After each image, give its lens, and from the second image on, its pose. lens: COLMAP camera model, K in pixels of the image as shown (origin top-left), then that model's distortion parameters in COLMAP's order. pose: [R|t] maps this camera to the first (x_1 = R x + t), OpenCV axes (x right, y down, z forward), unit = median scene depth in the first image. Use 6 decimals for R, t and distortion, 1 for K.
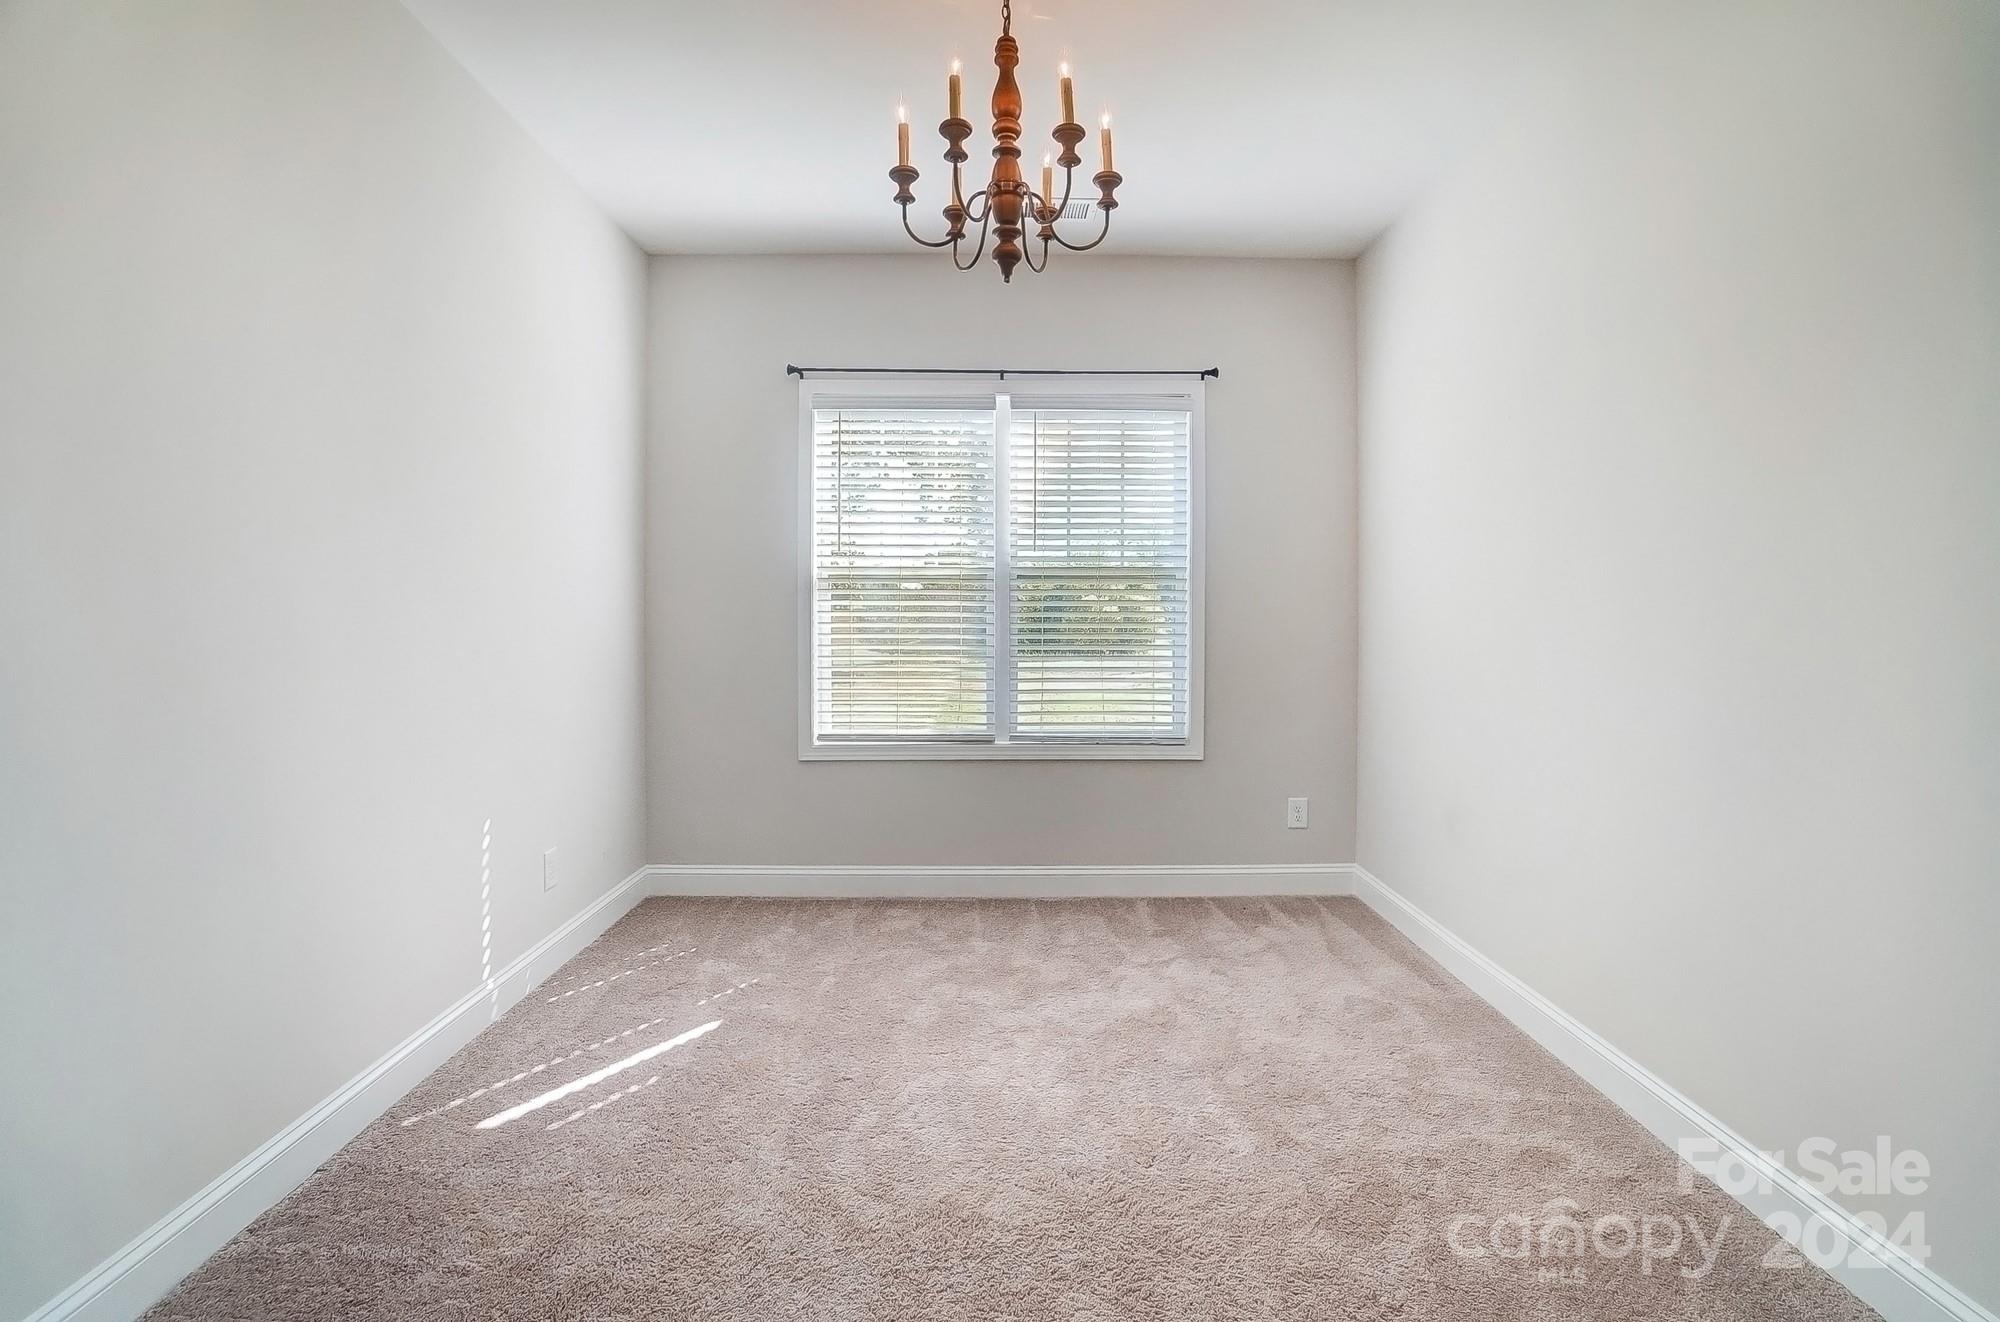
lens RADIAL K [[922.6, 0, 995.4], [0, 922.6, 638.4], [0, 0, 1]] dist [-0.000044, -0.000158]
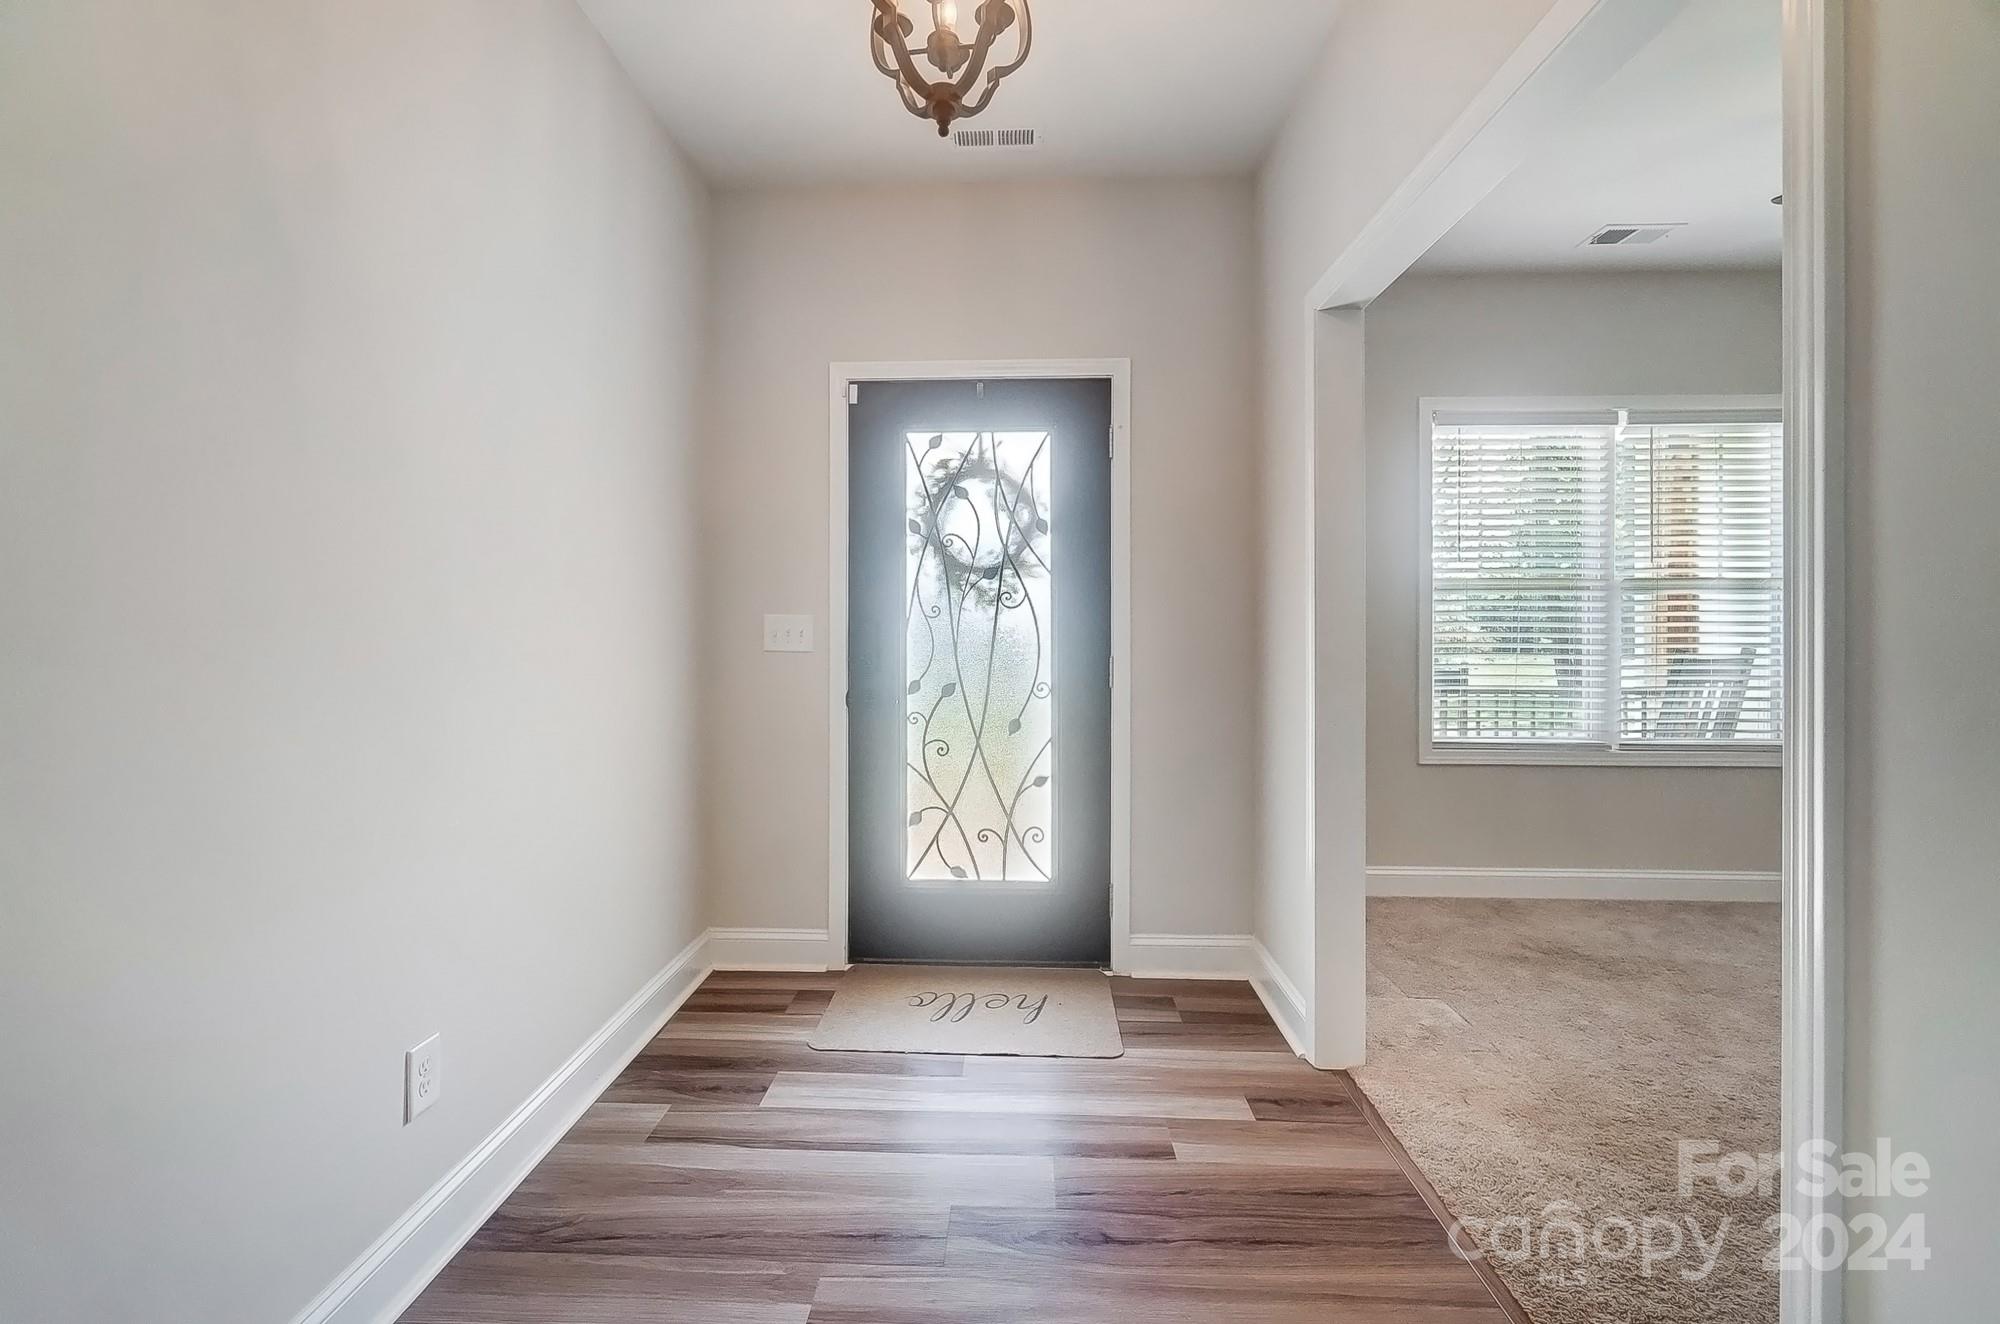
lens RADIAL K [[885.2, 0, 1008.0], [0, 885.2, 653.7], [0, 0, 1]] dist [0.056957, -0.000419]
pose [[0.999933, 0.002760, 0.011200, -0.663412], [-0.002870, 0.999947, 0.009842, -0.001592], [-0.011172, -0.009874, 0.999889, -0.005553]]
